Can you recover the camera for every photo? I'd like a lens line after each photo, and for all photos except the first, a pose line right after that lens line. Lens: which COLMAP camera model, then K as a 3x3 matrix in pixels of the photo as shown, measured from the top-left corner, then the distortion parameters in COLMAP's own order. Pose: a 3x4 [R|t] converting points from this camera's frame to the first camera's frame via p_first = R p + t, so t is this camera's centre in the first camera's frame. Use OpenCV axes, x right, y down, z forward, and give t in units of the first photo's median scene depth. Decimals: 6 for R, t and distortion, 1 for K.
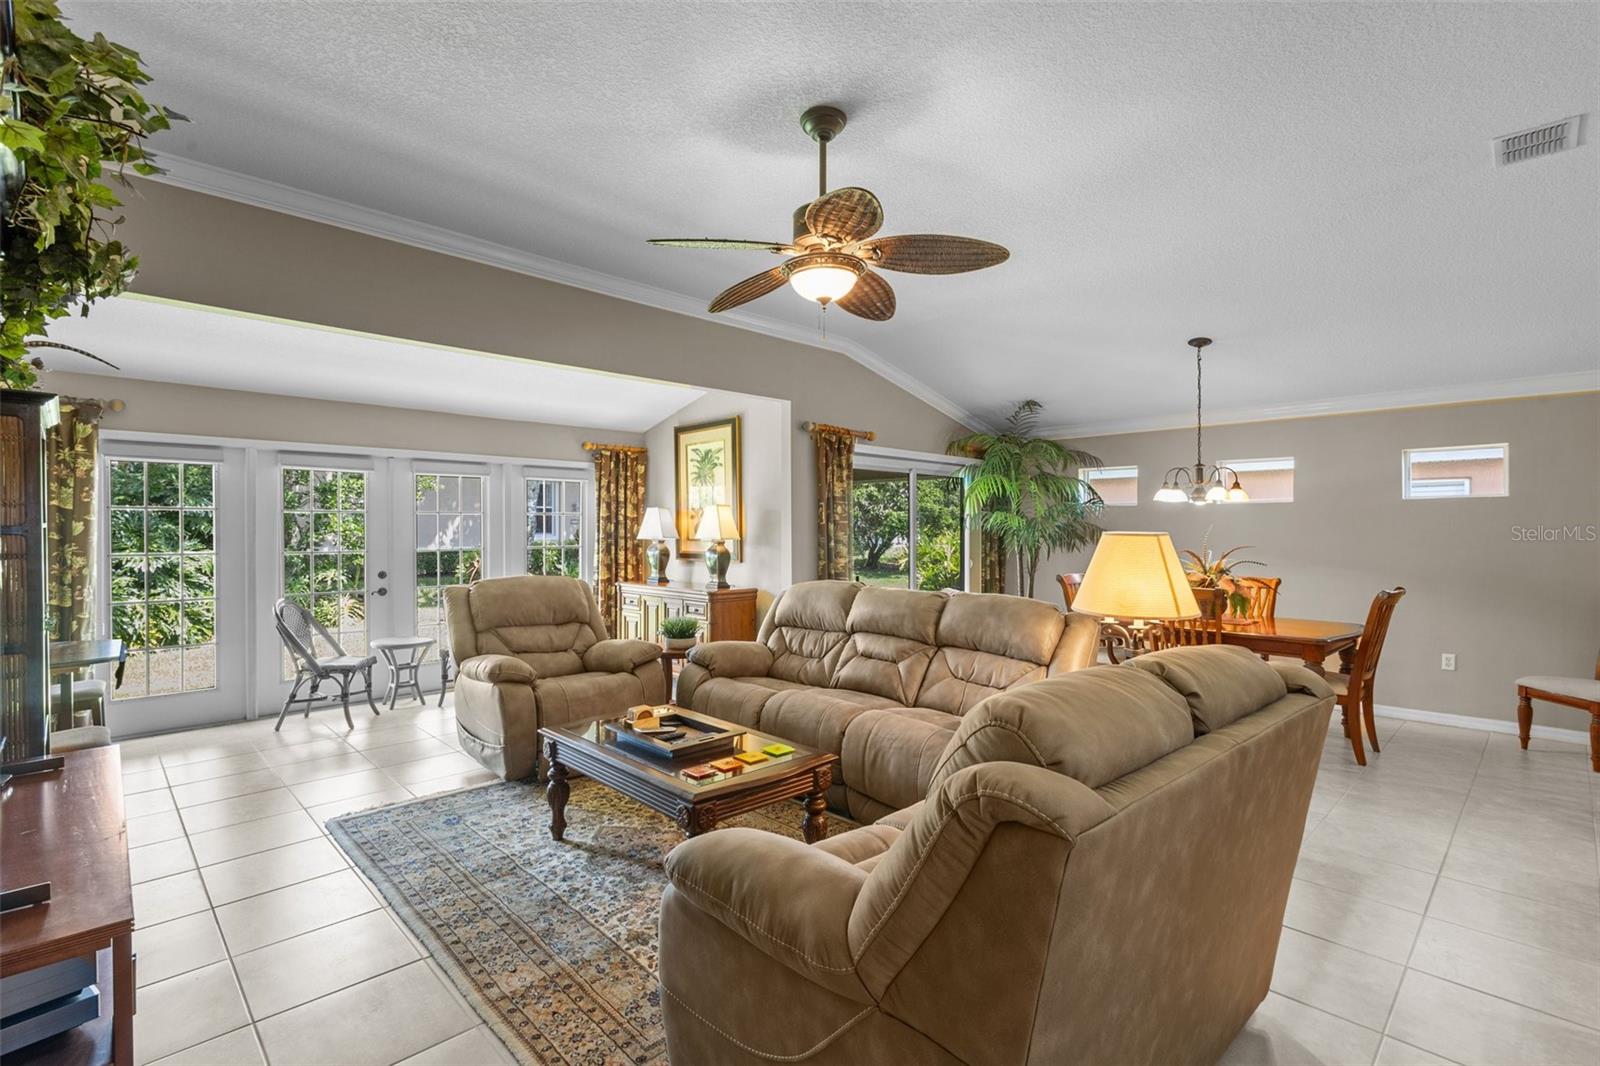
lens RADIAL K [[738.5, 0, 788.1], [0, 738.5, 529.3], [0, 0, 1]] dist [0.006666, -0.001259]
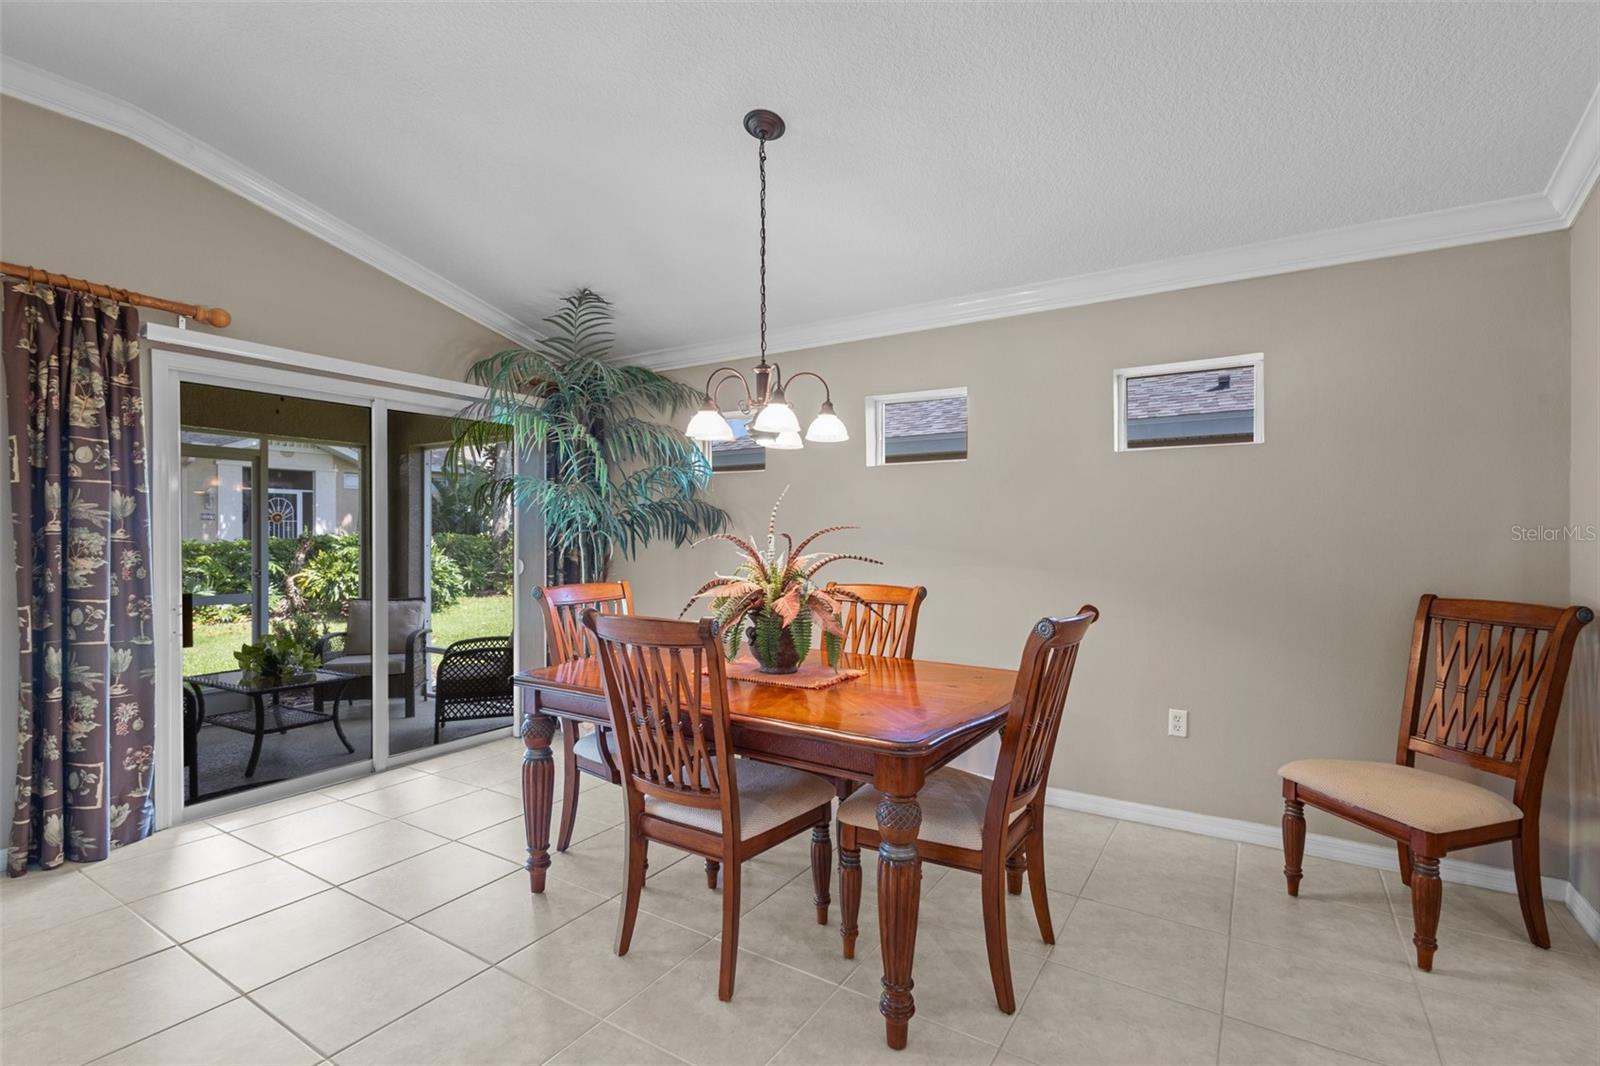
lens RADIAL K [[738.5, 0, 786.4], [0, 738.5, 536.5], [0, 0, 1]] dist [0.006666, -0.001259]
pose [[0.973997, -0.000549, 0.226561, 0.450383], [-0.000529, 0.999989, 0.004696, 0.026168], [-0.226561, -0.004694, 0.973986, 0.493904]]
